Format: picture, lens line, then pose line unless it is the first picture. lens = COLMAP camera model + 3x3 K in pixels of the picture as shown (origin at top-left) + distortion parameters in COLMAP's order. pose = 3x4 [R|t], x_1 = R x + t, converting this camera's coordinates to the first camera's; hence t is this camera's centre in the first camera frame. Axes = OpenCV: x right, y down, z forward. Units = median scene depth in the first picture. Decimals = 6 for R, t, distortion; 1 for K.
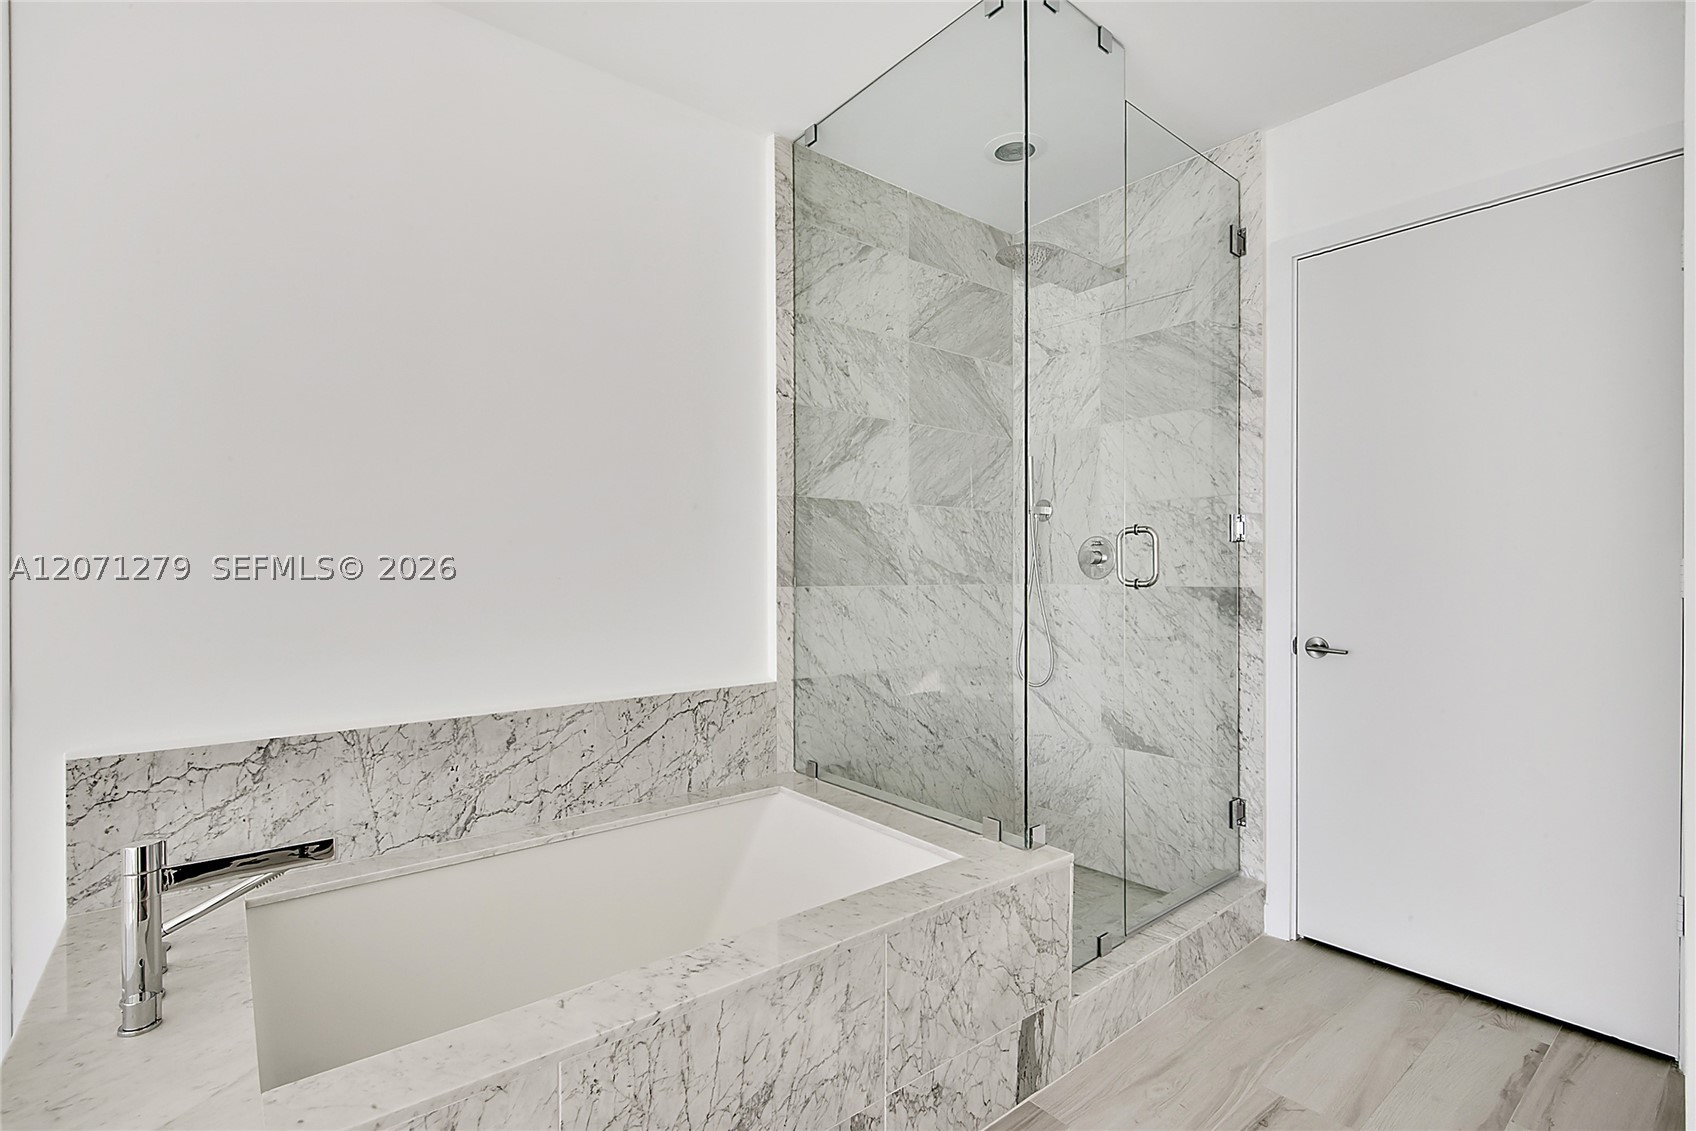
lens RADIAL K [[821.0, 0, 848.0], [0, 821.0, 565.5], [0, 0, 1]] dist [-0.000565, -0.001109]
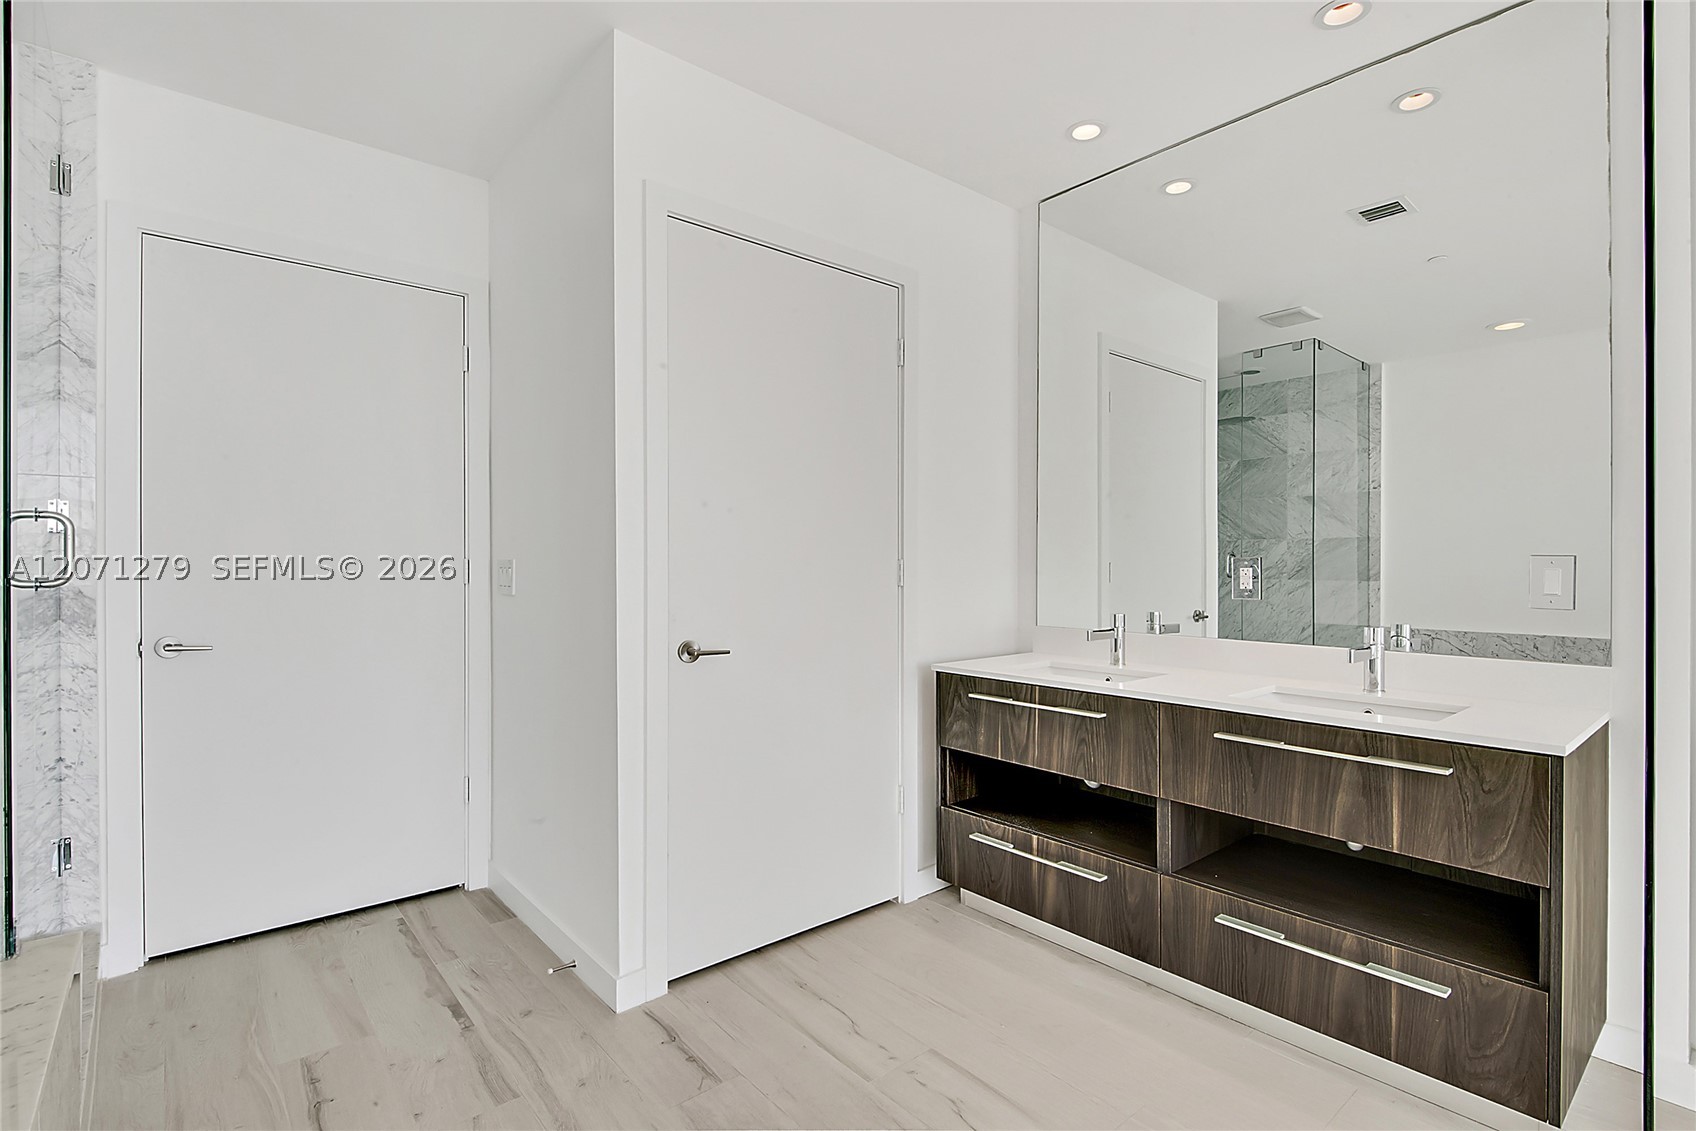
lens RADIAL K [[796.1, 0, 848.0], [0, 796.1, 565.5], [0, 0, 1]] dist [0.017845, -0.001165]
pose [[0.005798, 0.005157, 0.999970, -0.346386], [-0.002813, 0.999983, -0.005141, 0.006227], [-0.999979, -0.002783, 0.005812, 0.189246]]
